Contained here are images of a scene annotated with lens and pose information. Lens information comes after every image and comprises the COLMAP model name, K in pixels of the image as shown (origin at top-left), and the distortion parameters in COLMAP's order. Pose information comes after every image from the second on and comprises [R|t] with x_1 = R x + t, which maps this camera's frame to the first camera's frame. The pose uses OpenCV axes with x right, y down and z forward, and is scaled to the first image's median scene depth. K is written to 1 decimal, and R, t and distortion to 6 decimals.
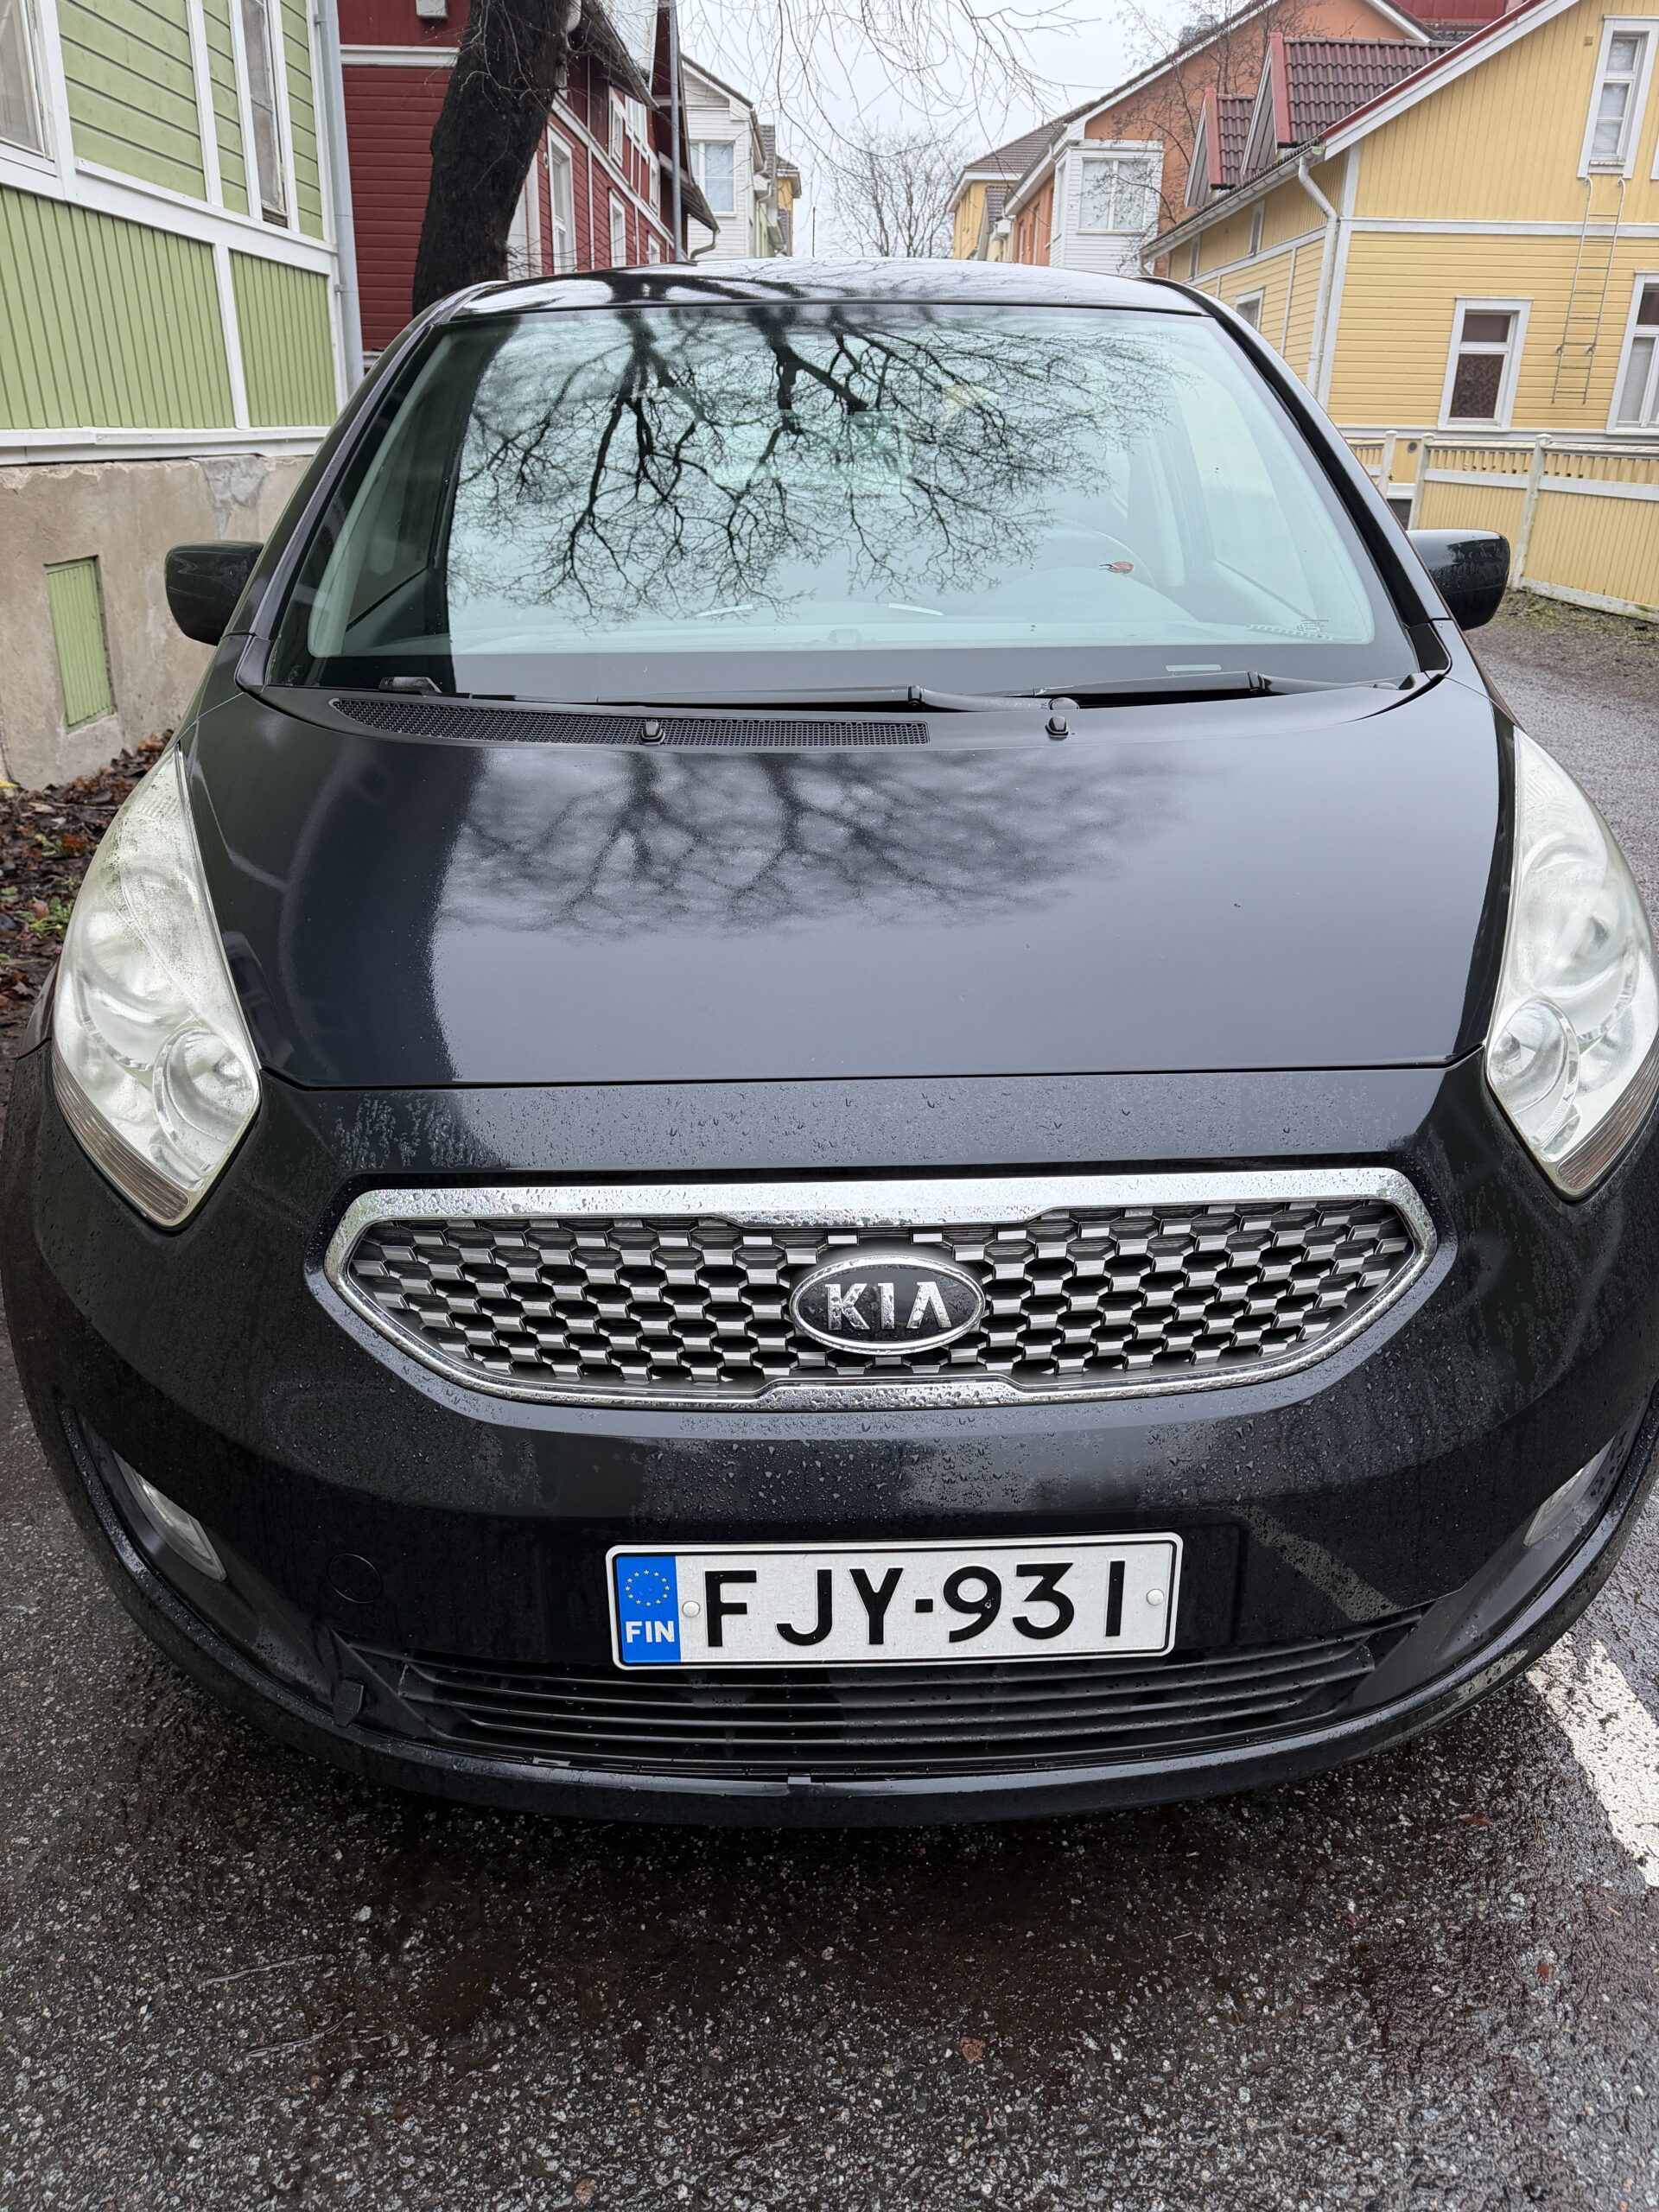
lens RADIAL K [[1540.0, 0, 843.4], [0, 1540.0, 1114.2], [0, 0, 1]] dist [0.000288, -0.007303]
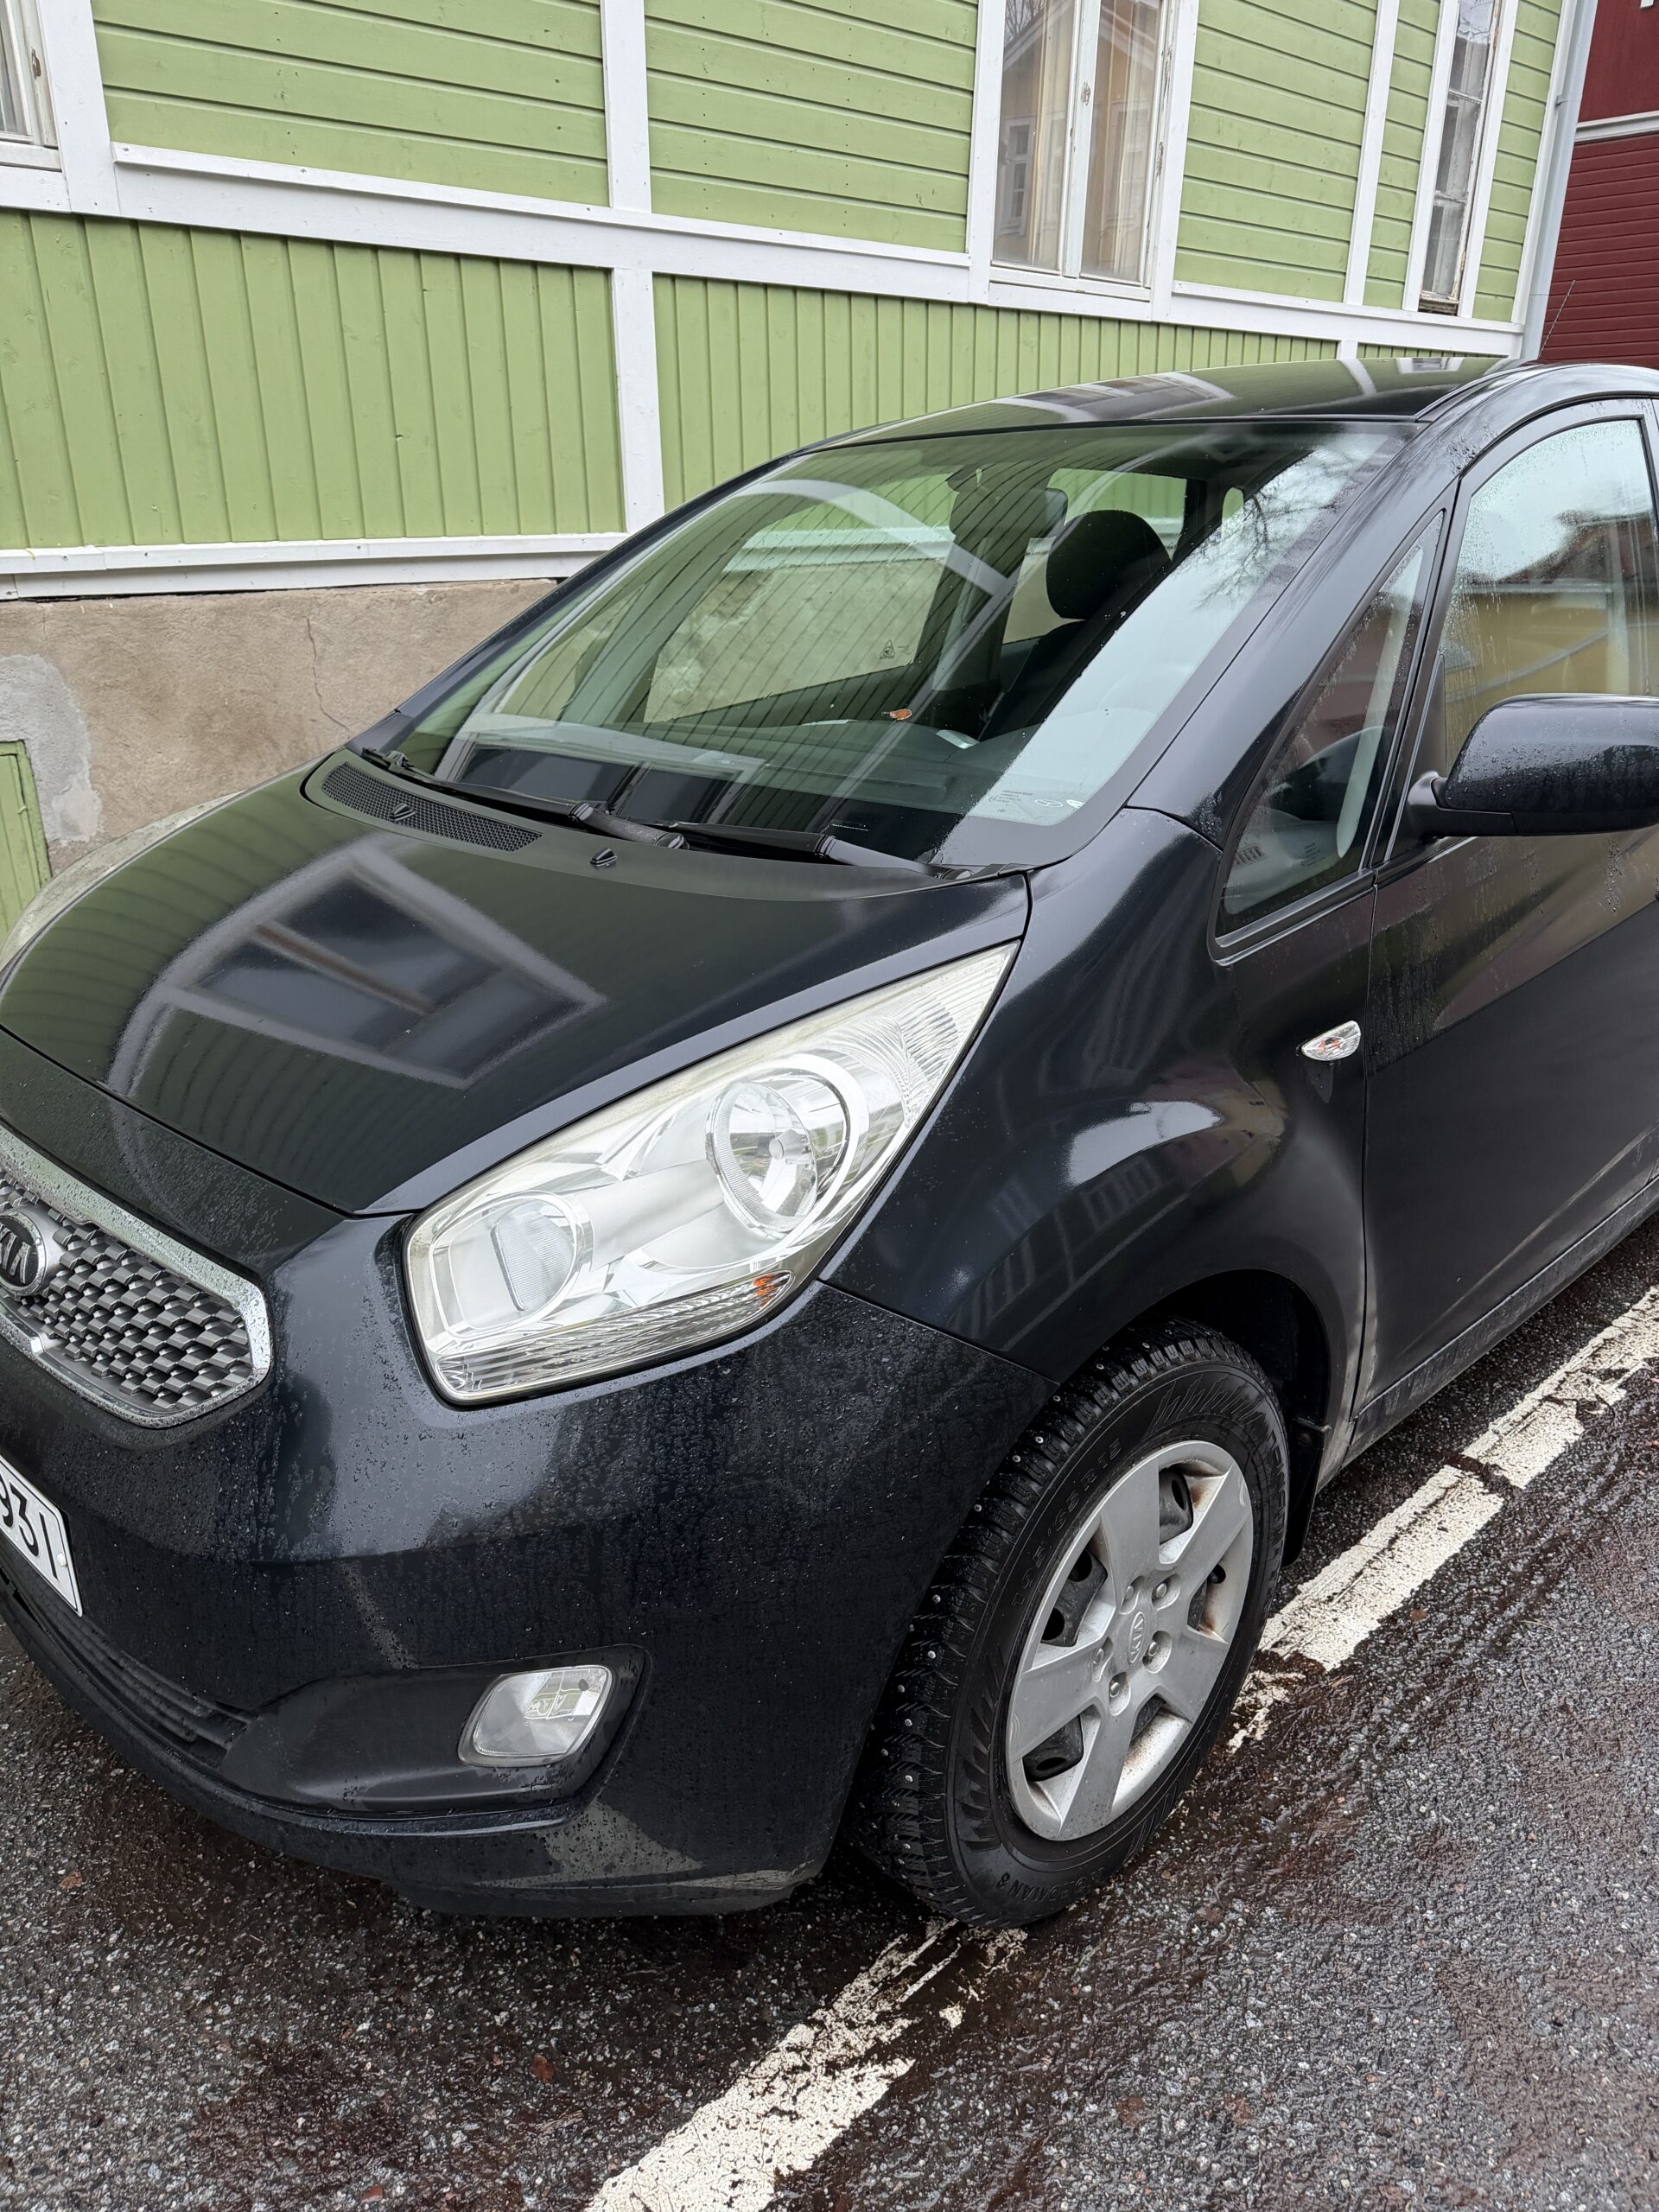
lens RADIAL K [[1570.2, 0, 845.9], [0, 1570.2, 1107.5], [0, 0, 1]] dist [0.076626, -0.102001]
pose [[0.682739, 0.243050, -0.689053, 0.442574], [-0.280265, 0.958031, 0.060230, -0.081108], [0.674773, 0.151996, 0.722204, 0.150785]]
